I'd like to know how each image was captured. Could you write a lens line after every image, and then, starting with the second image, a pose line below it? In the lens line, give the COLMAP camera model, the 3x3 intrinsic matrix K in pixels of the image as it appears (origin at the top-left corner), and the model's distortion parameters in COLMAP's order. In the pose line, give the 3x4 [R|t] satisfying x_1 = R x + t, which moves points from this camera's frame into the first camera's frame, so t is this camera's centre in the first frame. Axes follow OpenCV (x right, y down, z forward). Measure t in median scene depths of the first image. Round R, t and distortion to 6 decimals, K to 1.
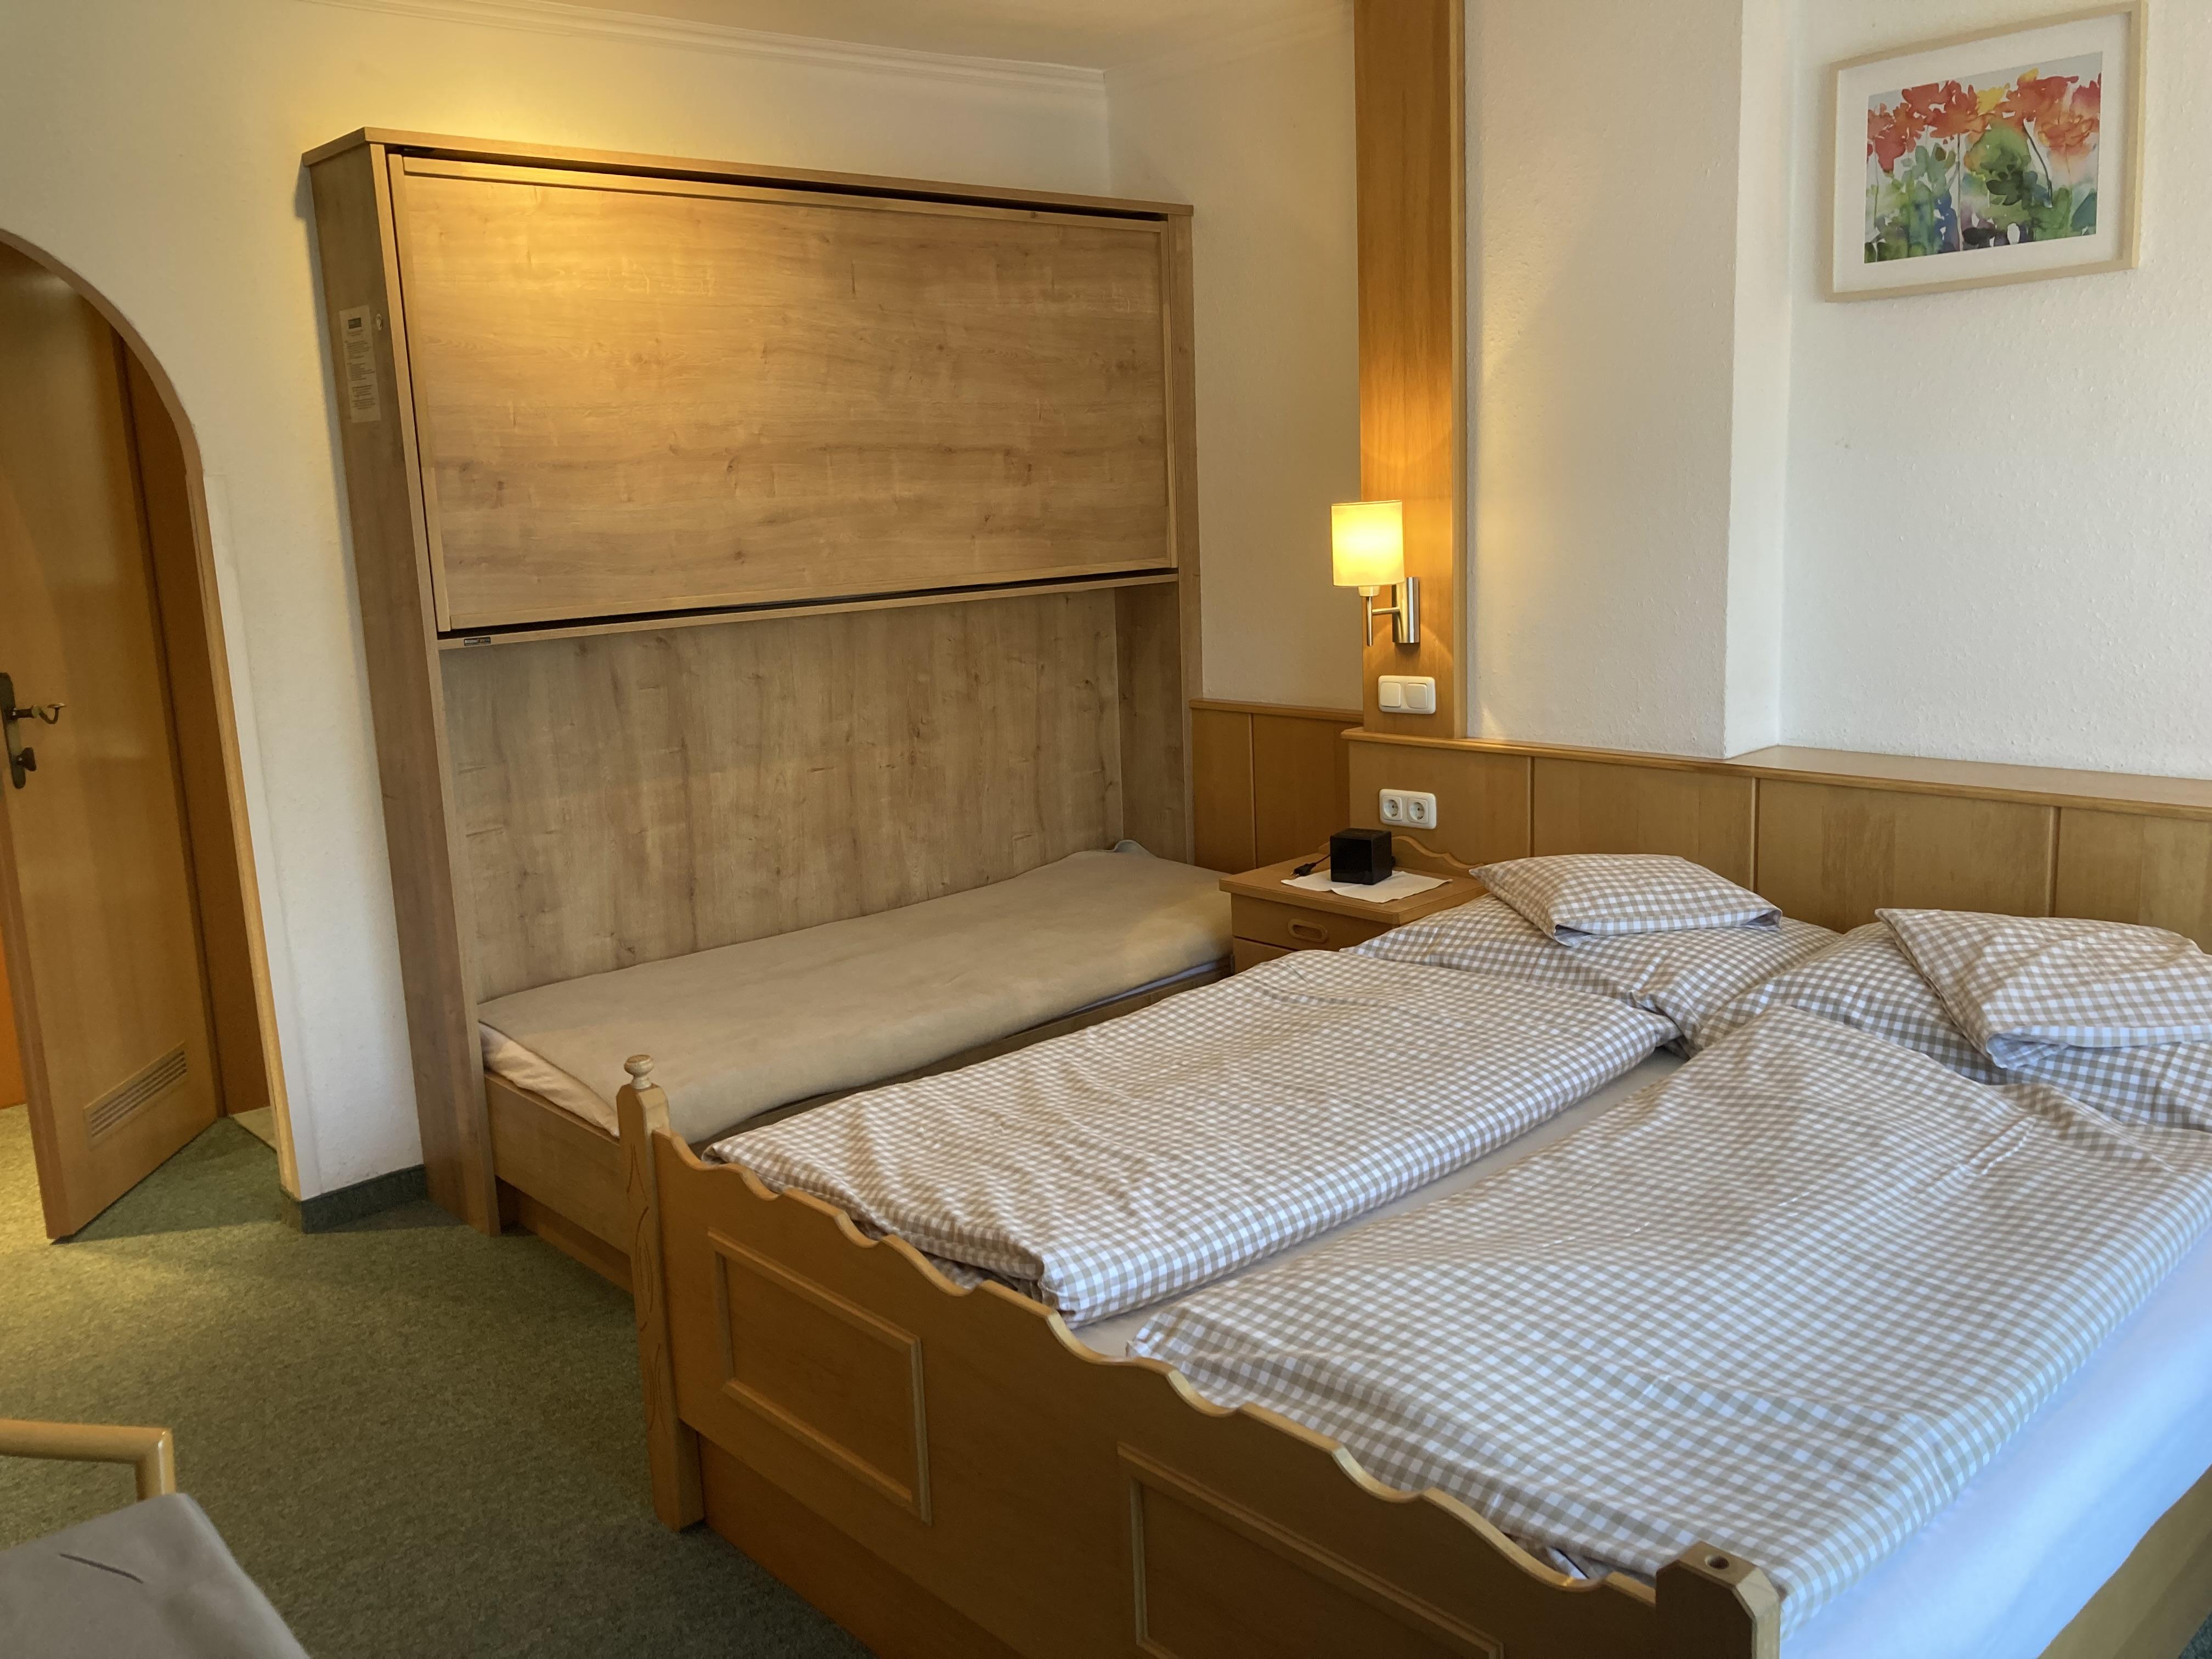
lens RADIAL K [[1826.5, 0, 1096.5], [0, 1826.5, 822.1], [0, 0, 1]] dist [0.005881, -0.016439]
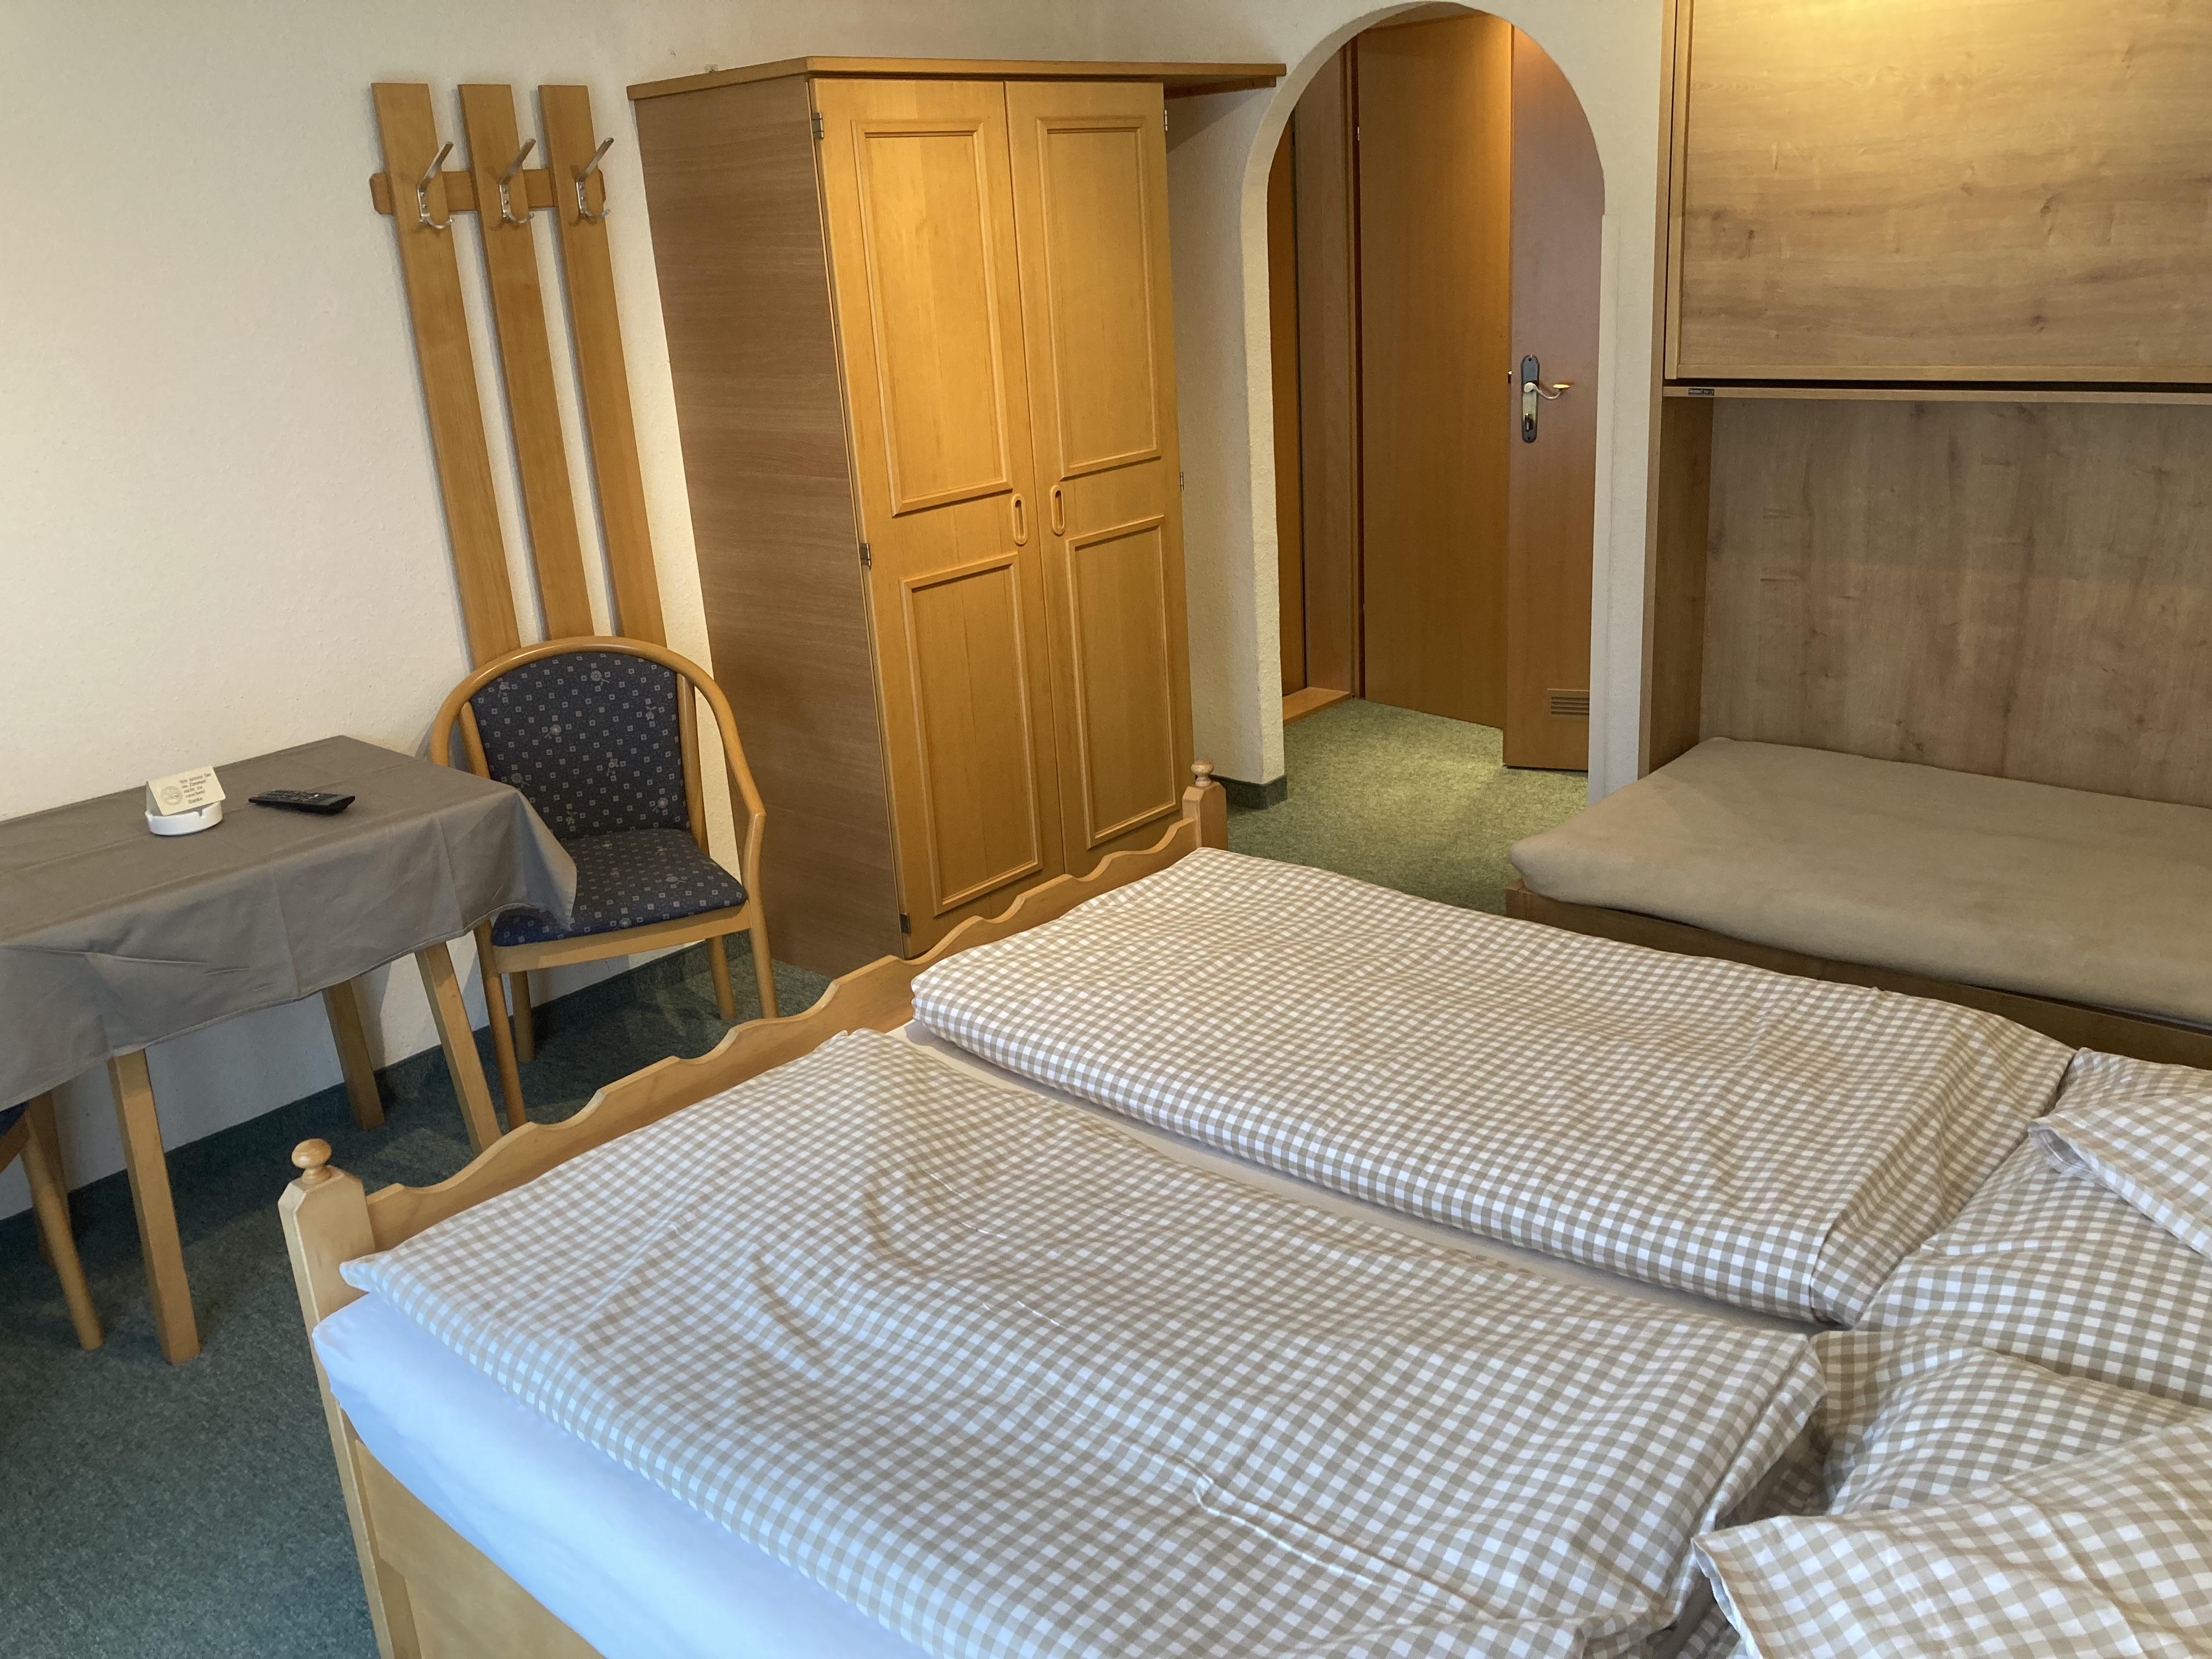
lens RADIAL K [[1826.5, 0, 1099.4], [0, 1826.5, 827.0], [0, 0, 1]] dist [0.005881, -0.016439]
pose [[0.100264, 0.349718, -0.931474, 0.581725], [-0.123097, 0.933359, 0.337175, -0.153348], [0.987317, 0.080855, 0.136631, 0.478892]]
